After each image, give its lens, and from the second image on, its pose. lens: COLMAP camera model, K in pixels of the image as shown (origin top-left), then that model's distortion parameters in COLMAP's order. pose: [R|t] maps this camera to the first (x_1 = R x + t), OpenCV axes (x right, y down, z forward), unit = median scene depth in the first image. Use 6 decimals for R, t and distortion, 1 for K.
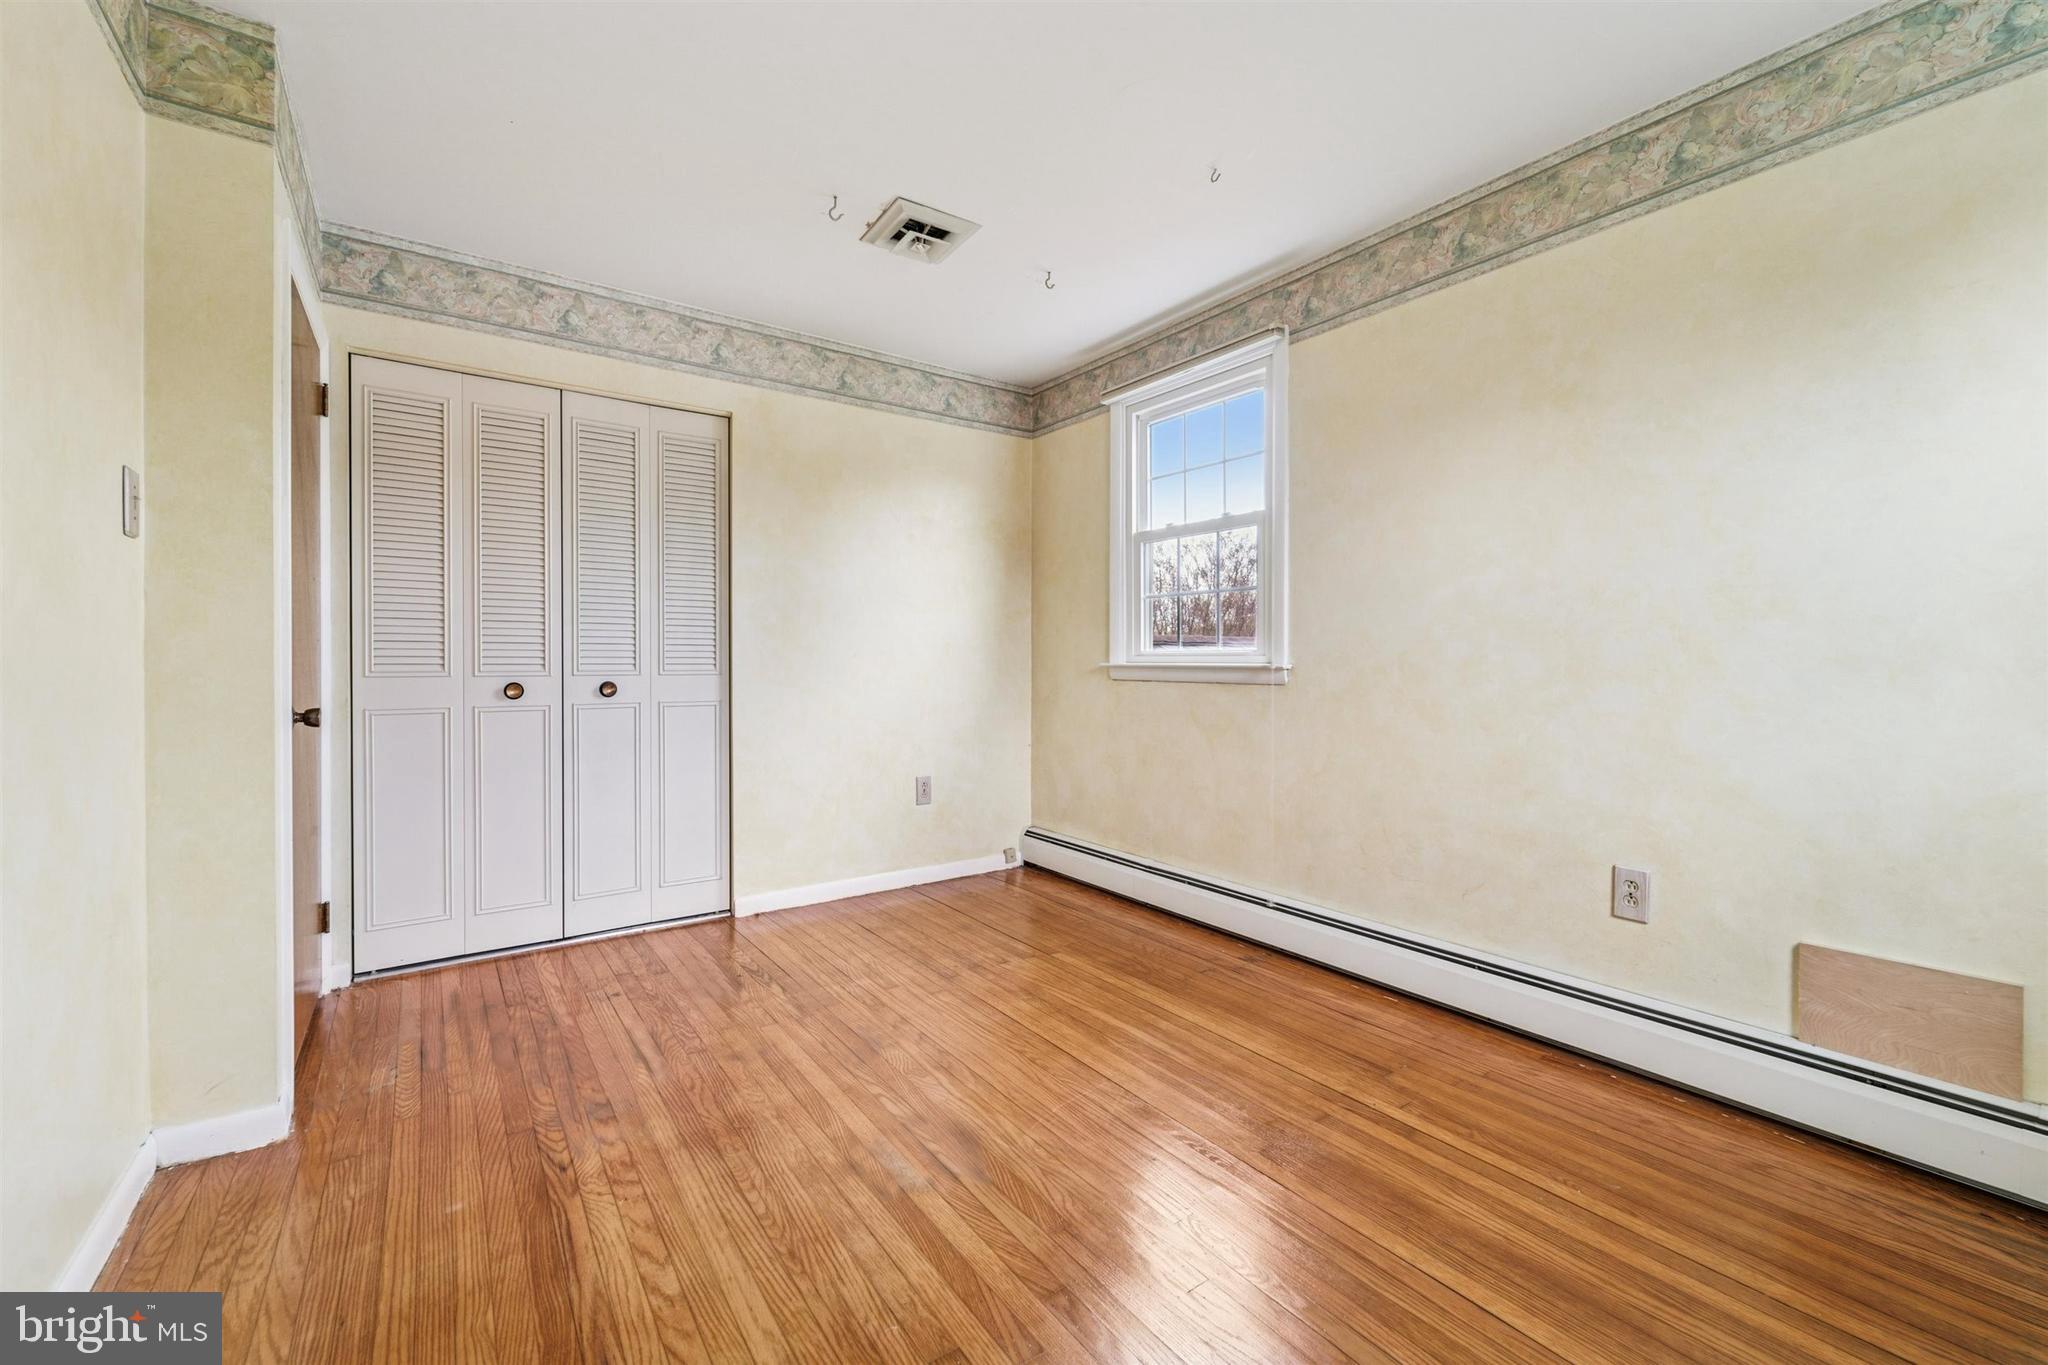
lens RADIAL K [[827.2, 0, 1037.3], [0, 827.2, 671.1], [0, 0, 1]] dist [0.002278, -0.002162]
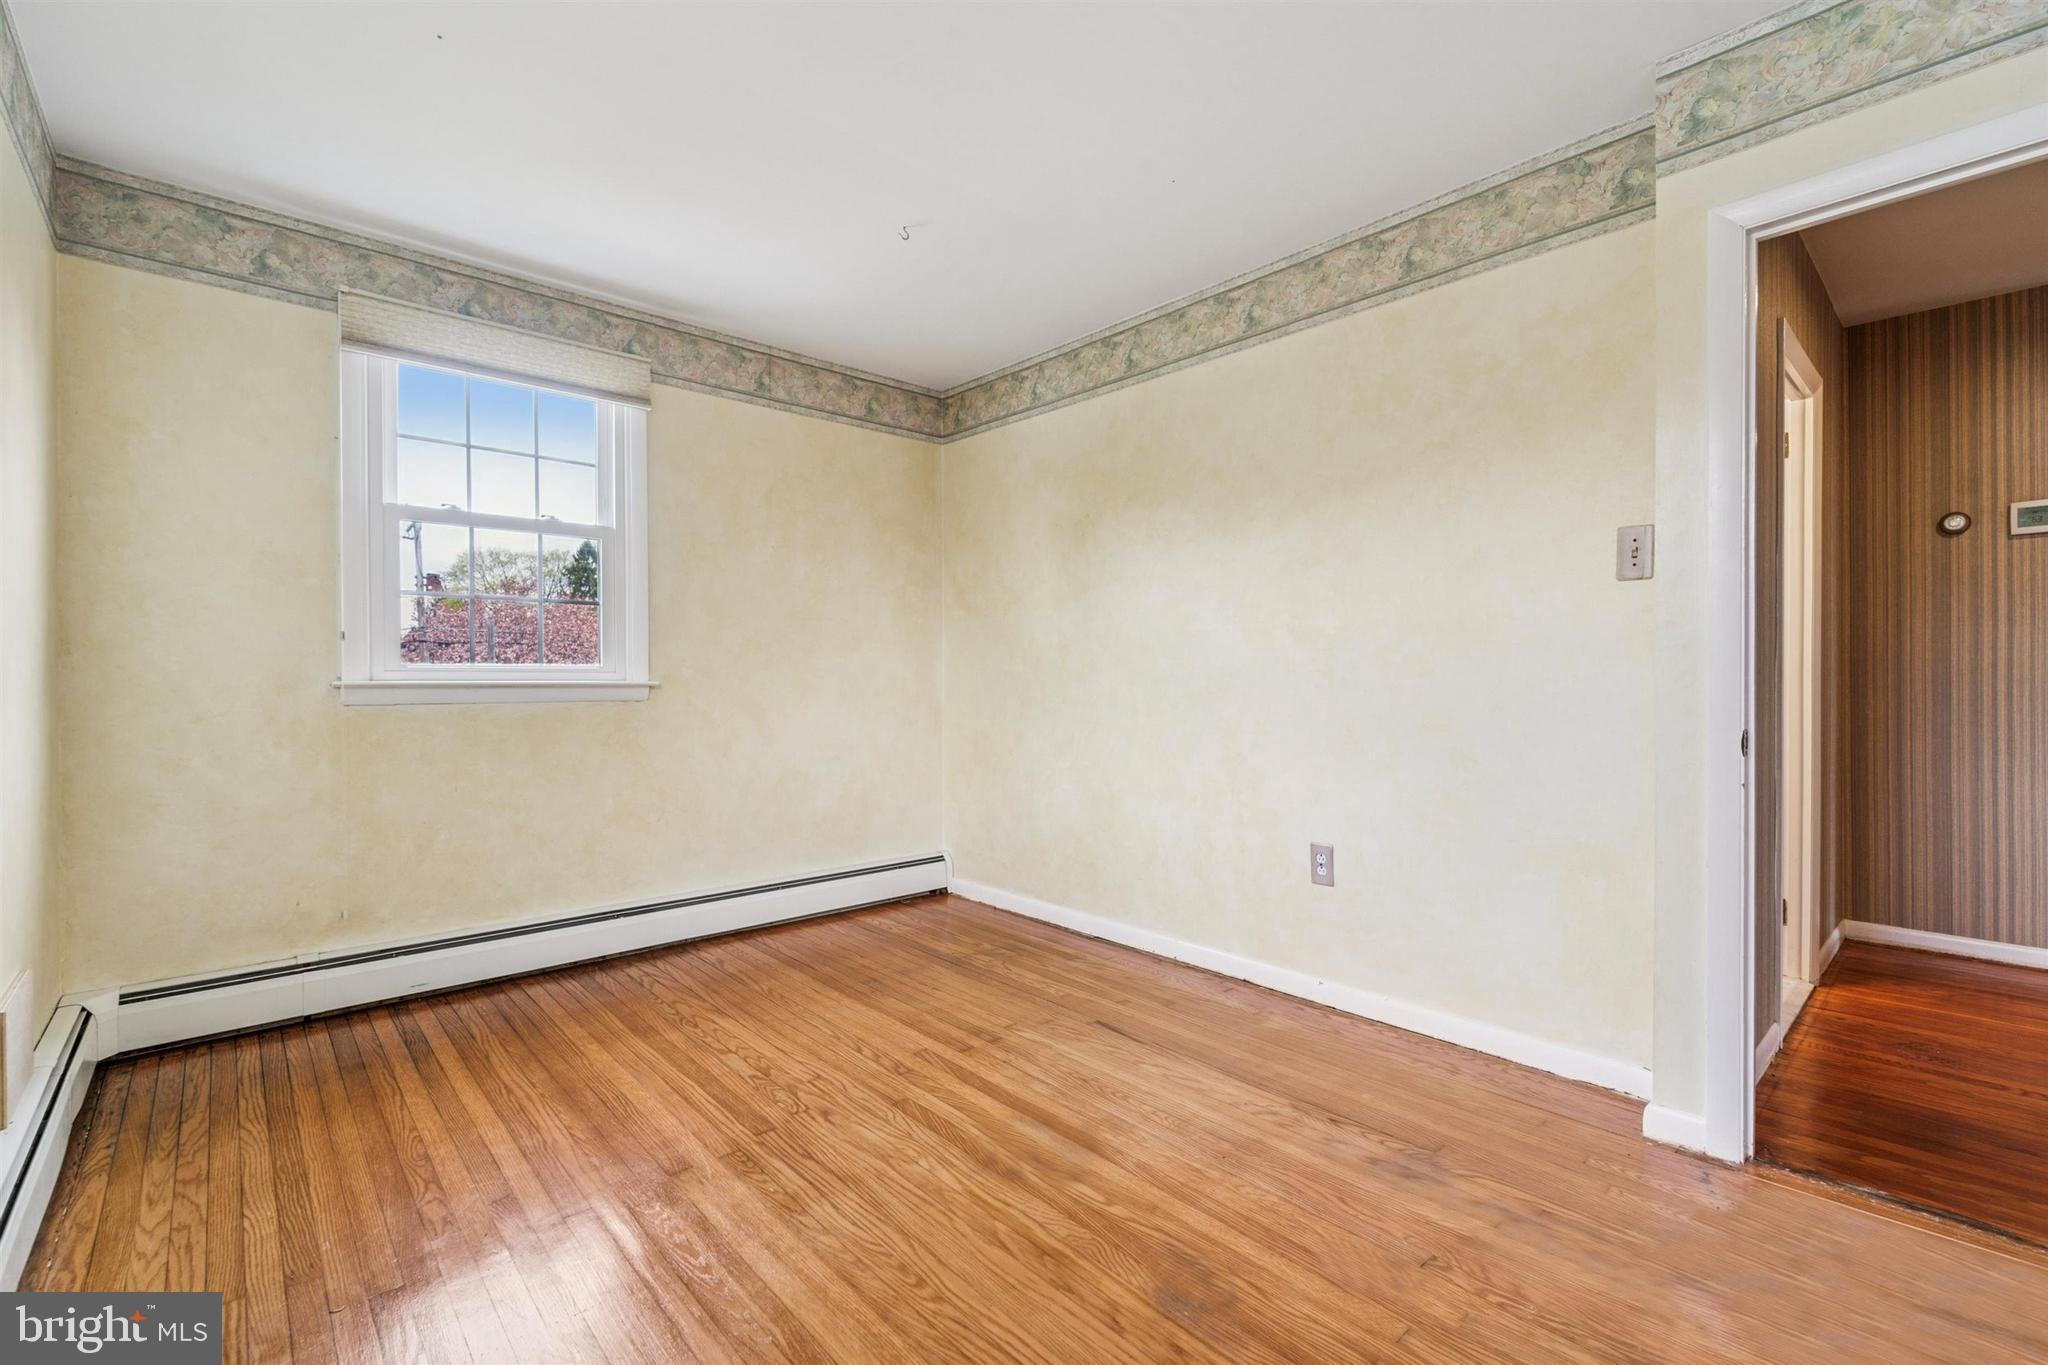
lens RADIAL K [[887.0, 0, 1005.0], [0, 887.0, 681.9], [0, 0, 1]] dist [0.003752, -0.000272]
pose [[-0.995593, 0.002169, -0.093754, -0.005954], [0.000729, 0.999881, 0.015390, -0.015447], [0.093776, 0.015254, -0.995476, 1.553024]]
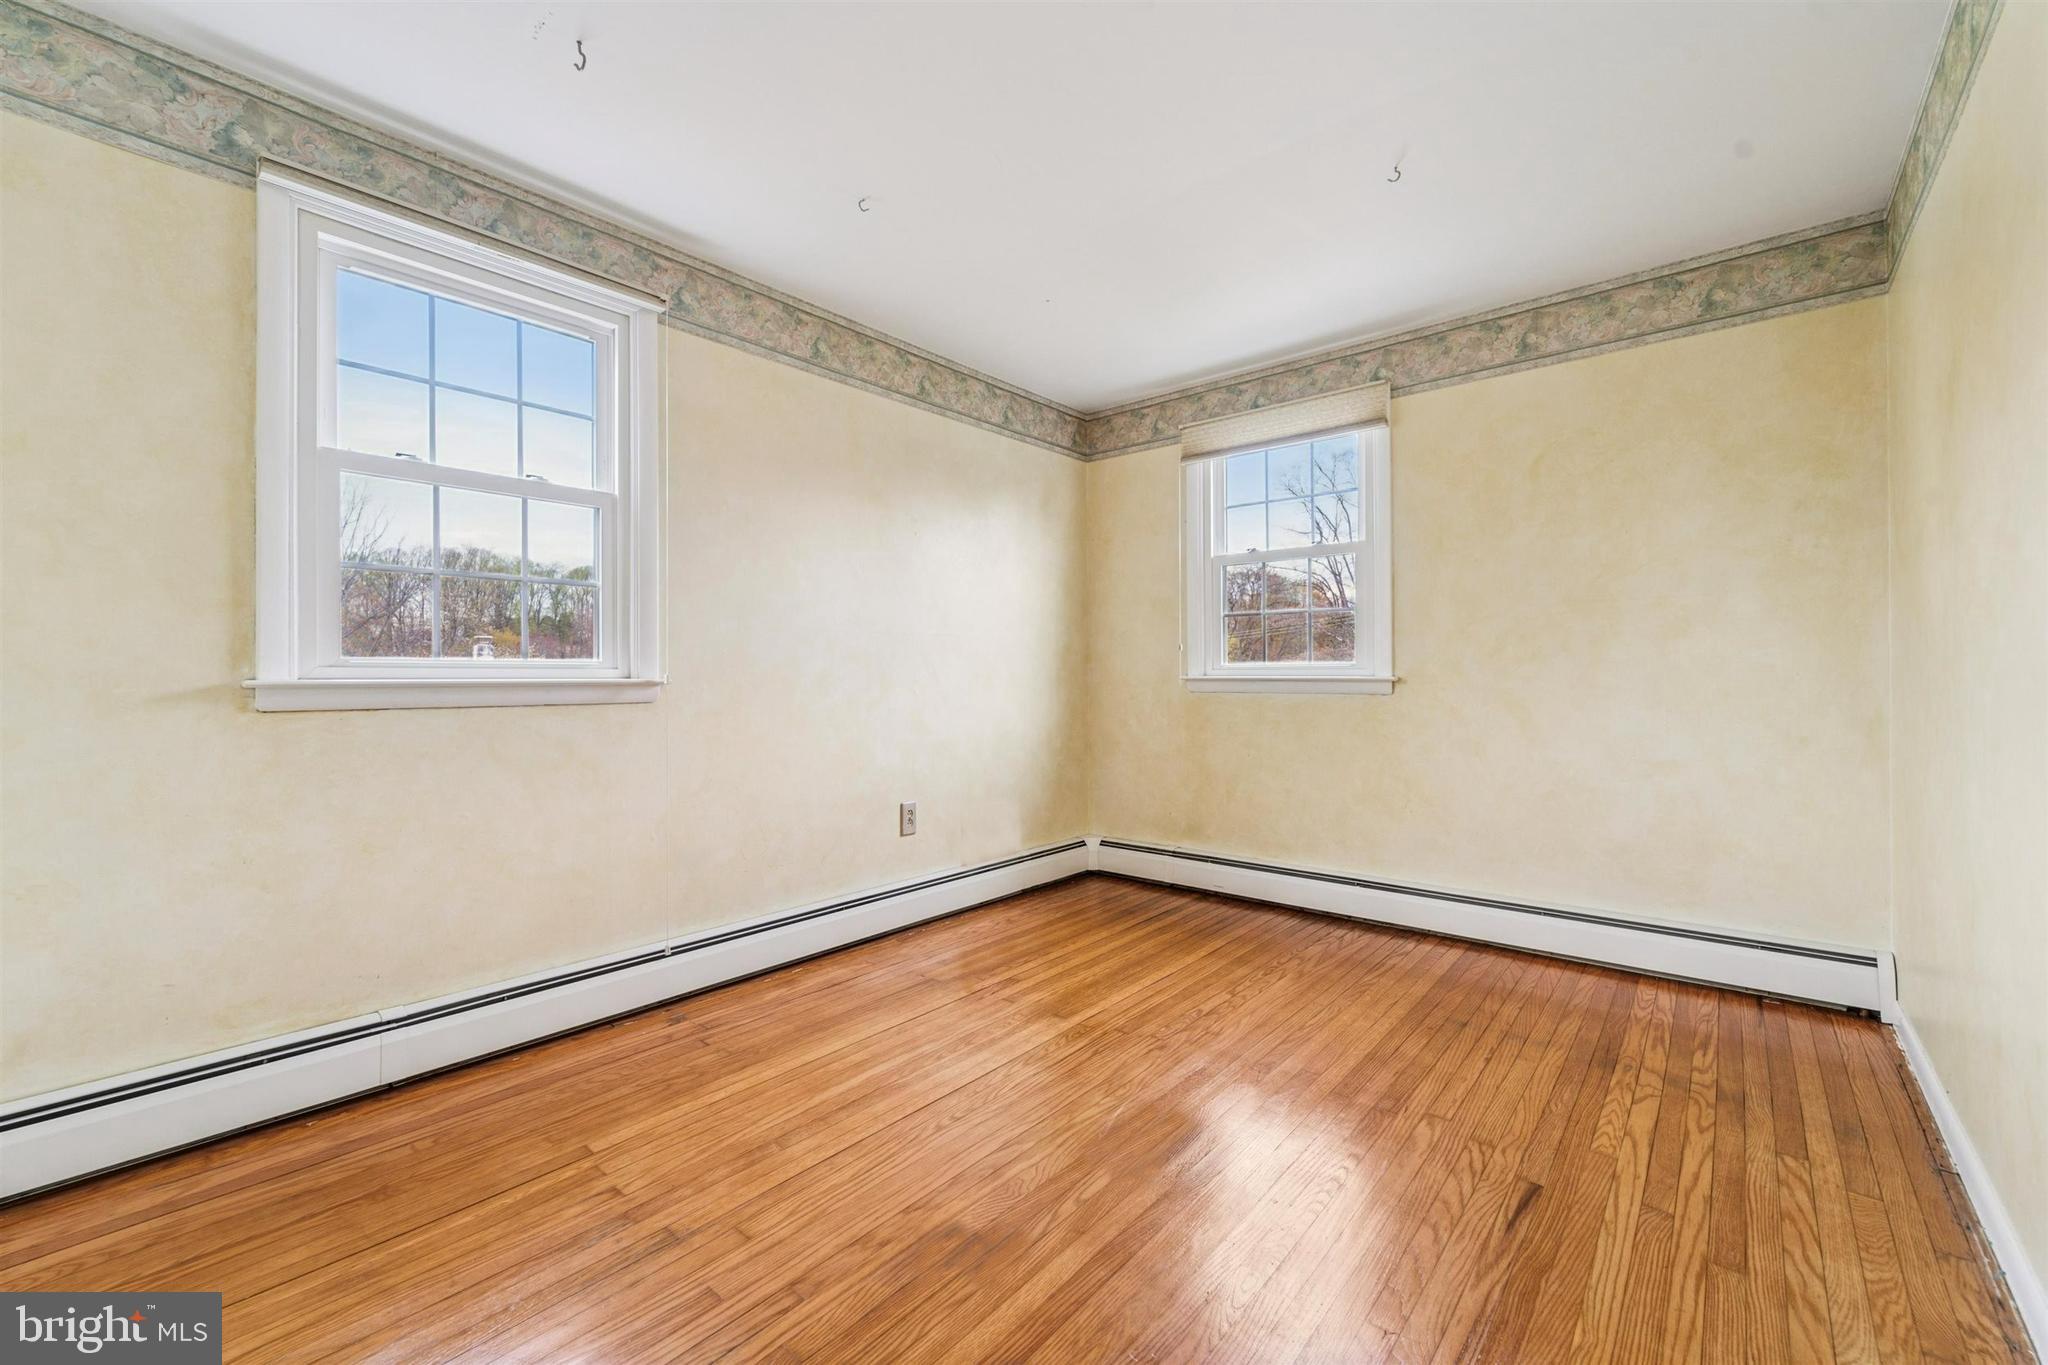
lens RADIAL K [[827.2, 0, 1020.1], [0, 827.2, 671.9], [0, 0, 1]] dist [0.002278, -0.002162]
pose [[-0.226535, 0.005652, 0.973987, -0.818363], [0.014762, 0.999888, -0.002369, -0.009549], [-0.973891, 0.013841, -0.226593, 1.030962]]
